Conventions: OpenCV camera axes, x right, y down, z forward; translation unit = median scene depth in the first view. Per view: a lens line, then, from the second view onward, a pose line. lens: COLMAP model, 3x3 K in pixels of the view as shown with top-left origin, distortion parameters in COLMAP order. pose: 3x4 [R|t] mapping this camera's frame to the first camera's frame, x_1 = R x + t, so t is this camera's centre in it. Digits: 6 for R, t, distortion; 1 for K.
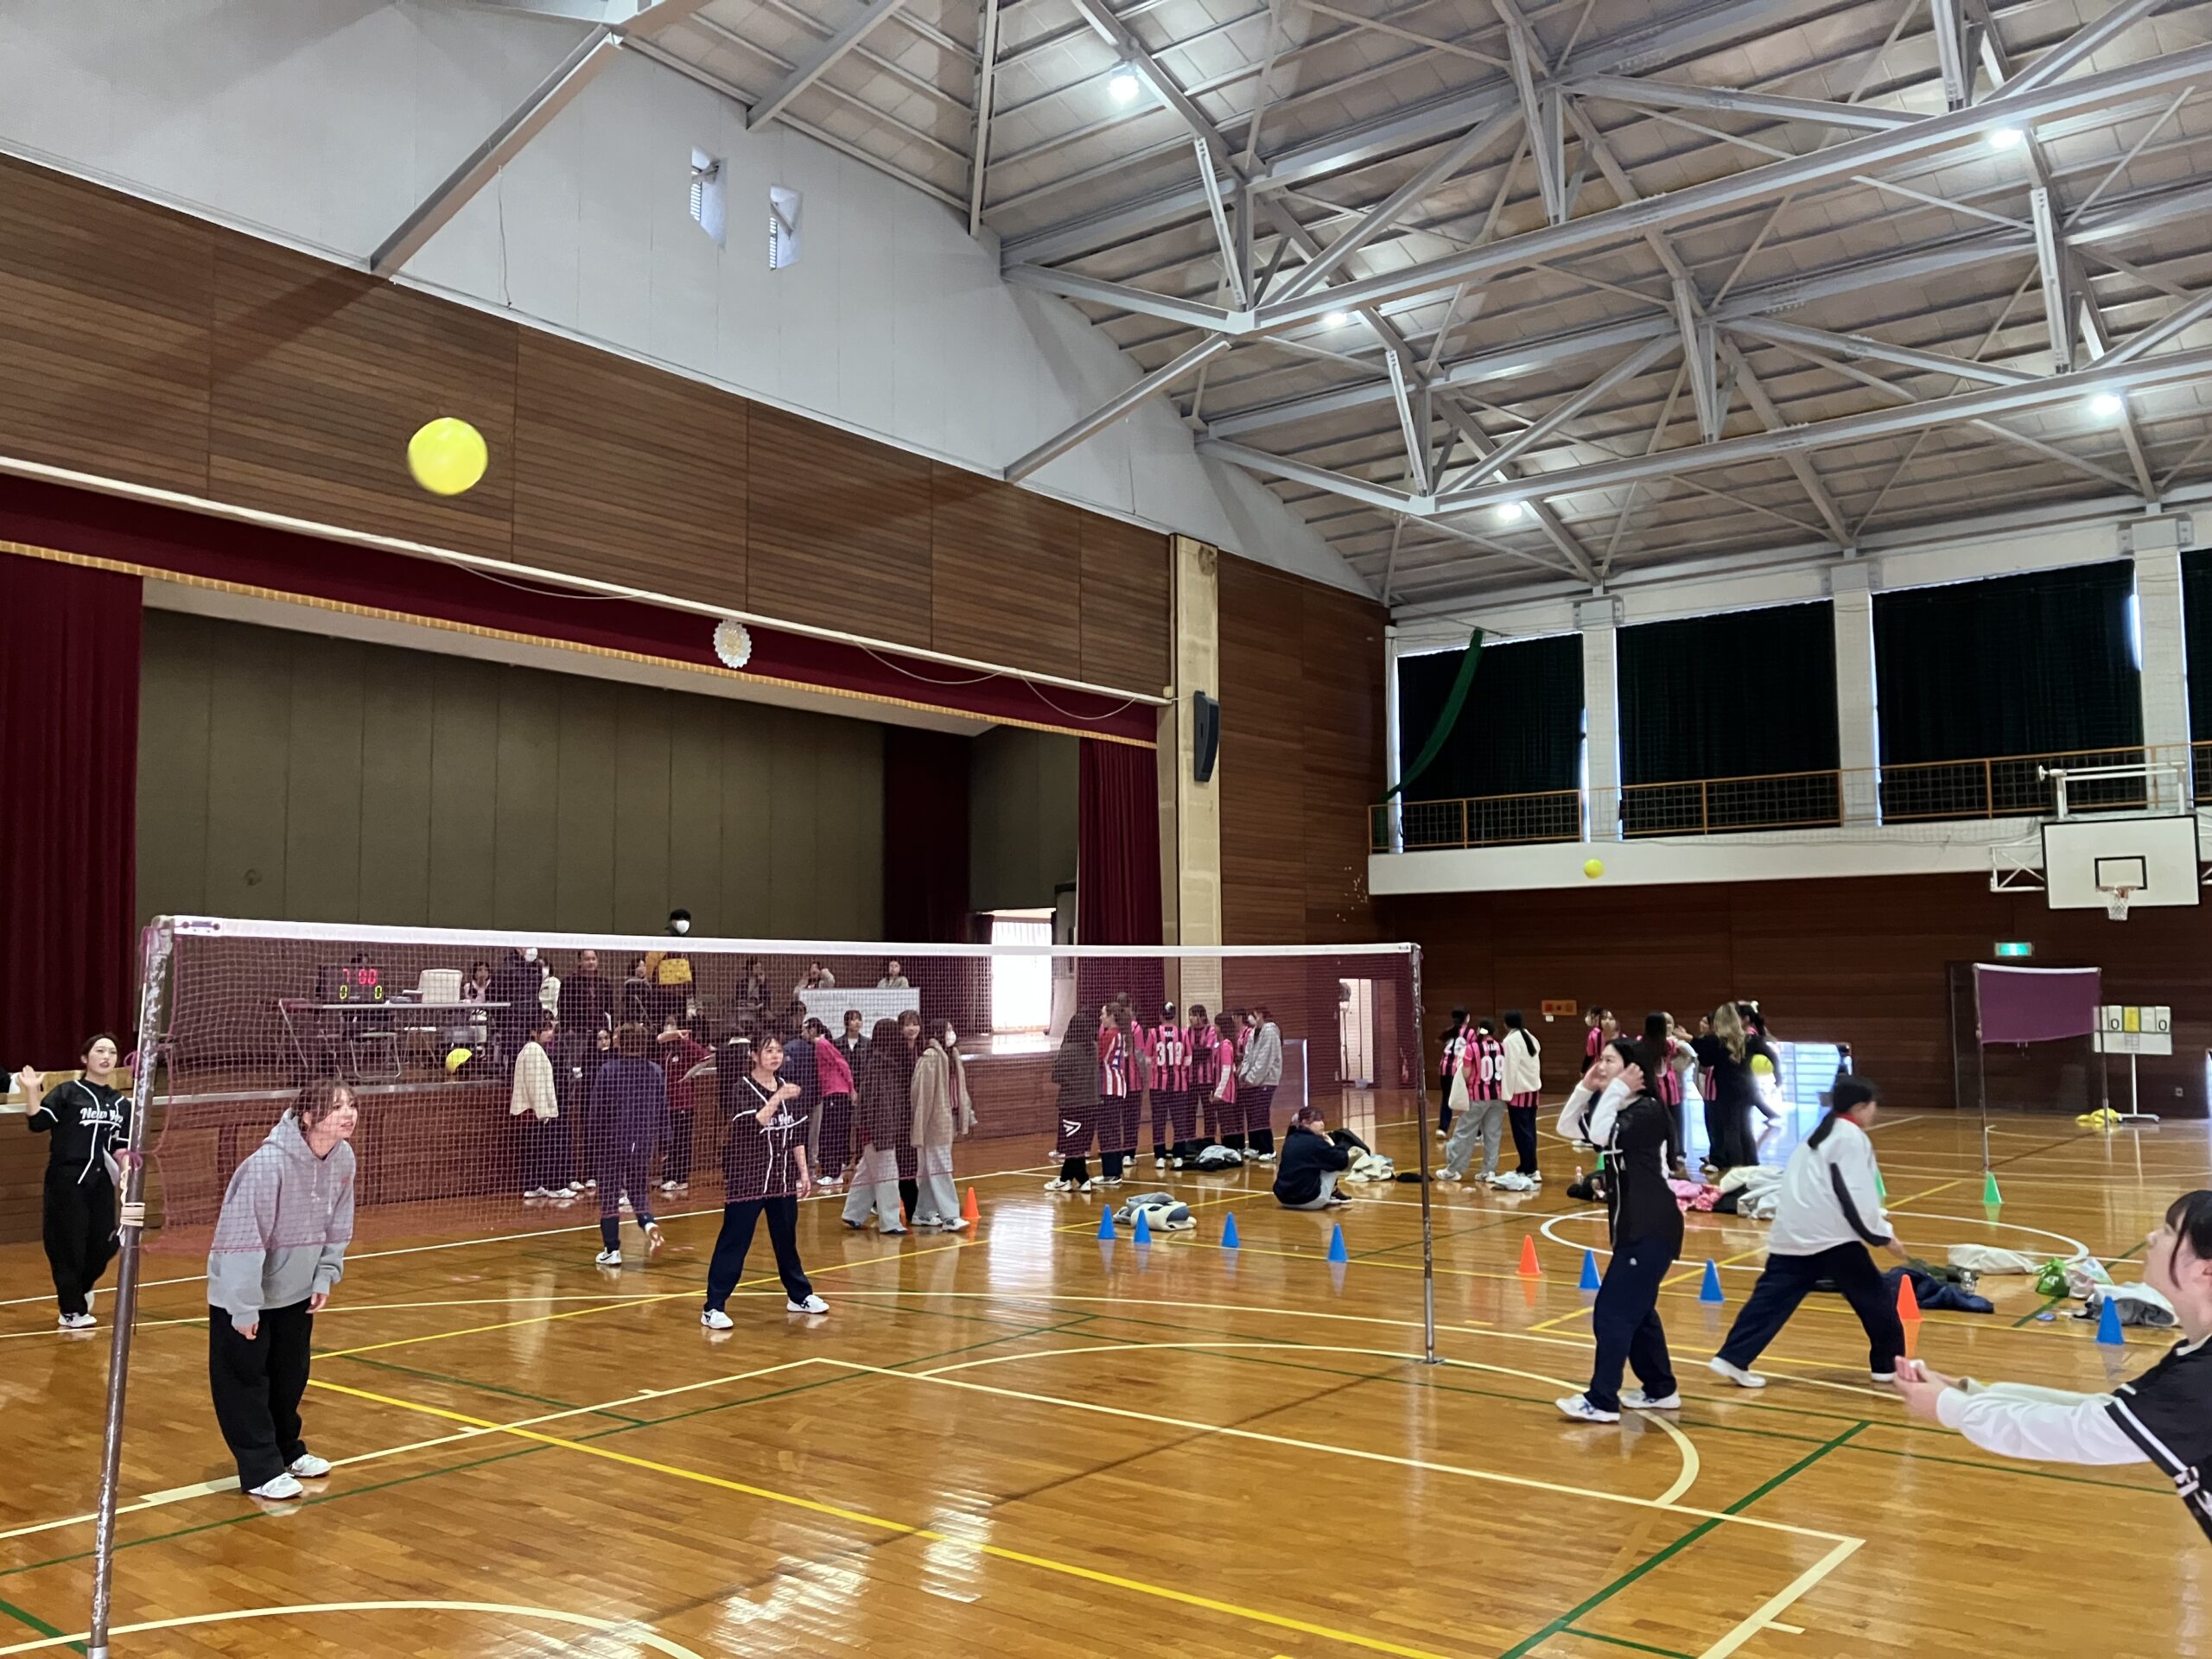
lens RADIAL K [[1830.2, 0, 1105.1], [0, 1830.2, 832.7], [0, 0, 1]] dist [0.055875, -0.040187]
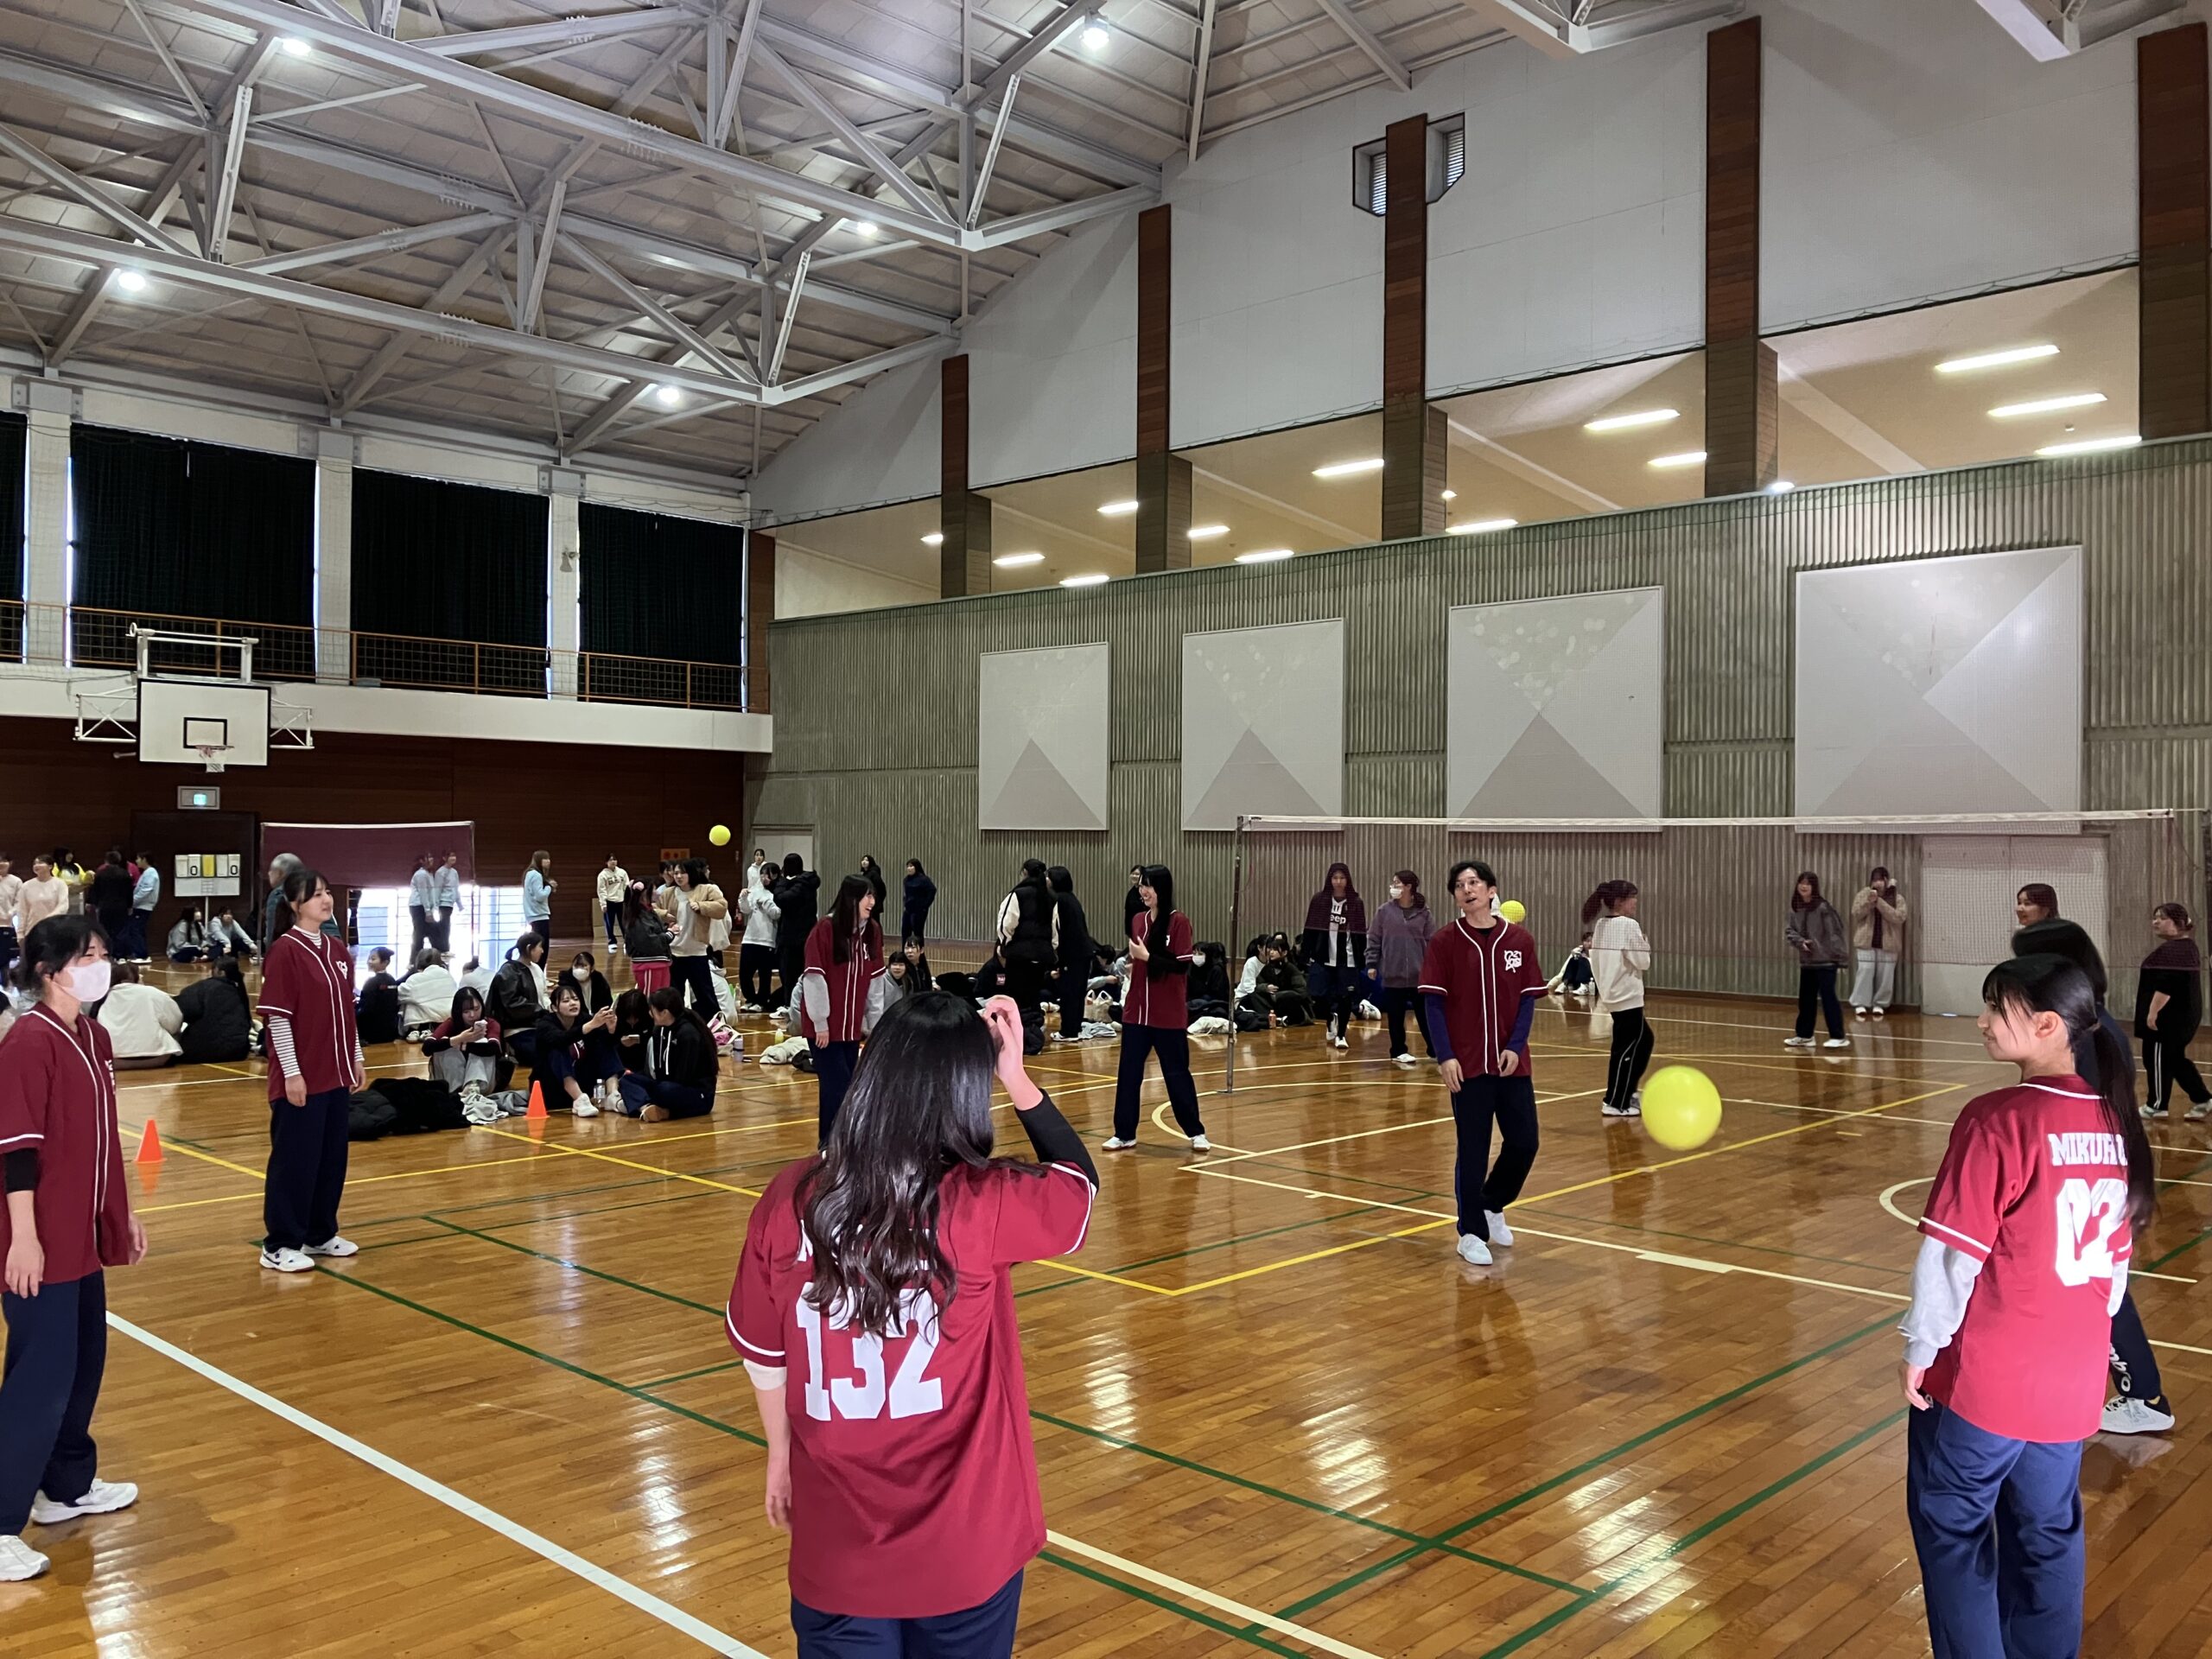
lens RADIAL K [[1830.2, 0, 1104.3], [0, 1830.2, 819.1], [0, 0, 1]] dist [0.055875, -0.040187]
pose [[0.103337, 0.020746, 0.994430, -0.828866], [-0.092930, 0.995611, -0.011114, 0.061487], [-0.990296, -0.091264, 0.104812, 0.620935]]
